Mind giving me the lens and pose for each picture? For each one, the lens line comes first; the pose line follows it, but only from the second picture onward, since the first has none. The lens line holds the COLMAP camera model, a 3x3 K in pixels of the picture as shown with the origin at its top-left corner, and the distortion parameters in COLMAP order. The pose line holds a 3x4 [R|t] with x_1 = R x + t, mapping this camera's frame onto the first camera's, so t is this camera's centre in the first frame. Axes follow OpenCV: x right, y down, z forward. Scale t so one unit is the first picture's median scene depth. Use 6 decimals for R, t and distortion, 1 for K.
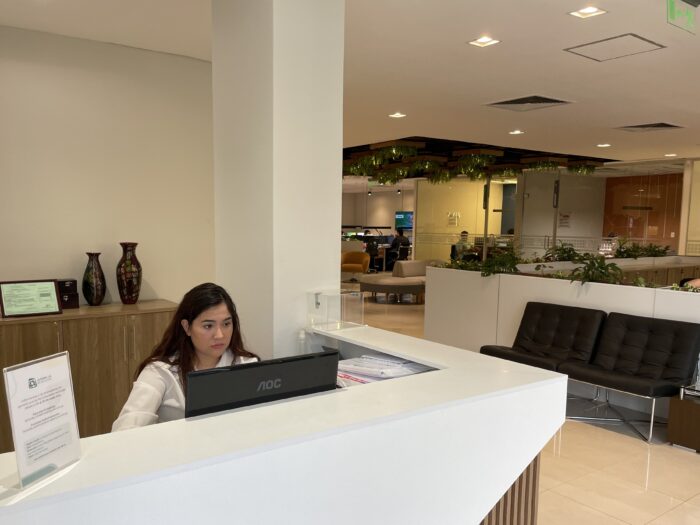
lens RADIAL K [[542.5, 0, 350.0], [0, 542.5, 262.5], [0, 0, 1]] dist [0.068106, 0.001487]
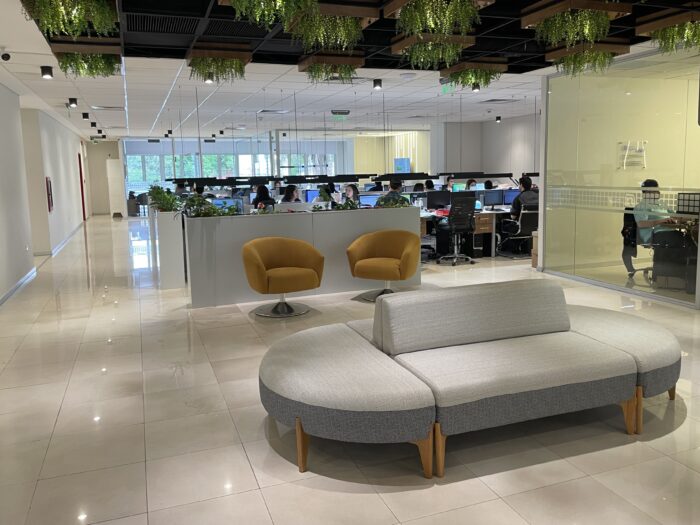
lens RADIAL K [[580.9, 0, 350.0], [0, 580.9, 262.5], [0, 0, 1]] dist [-0.000366, 0.006410]
pose [[0.945440, 0.026276, -0.324734, 0.117925], [0.001573, 0.996363, 0.085201, -0.028638], [0.325792, -0.081064, 0.941960, 0.415596]]
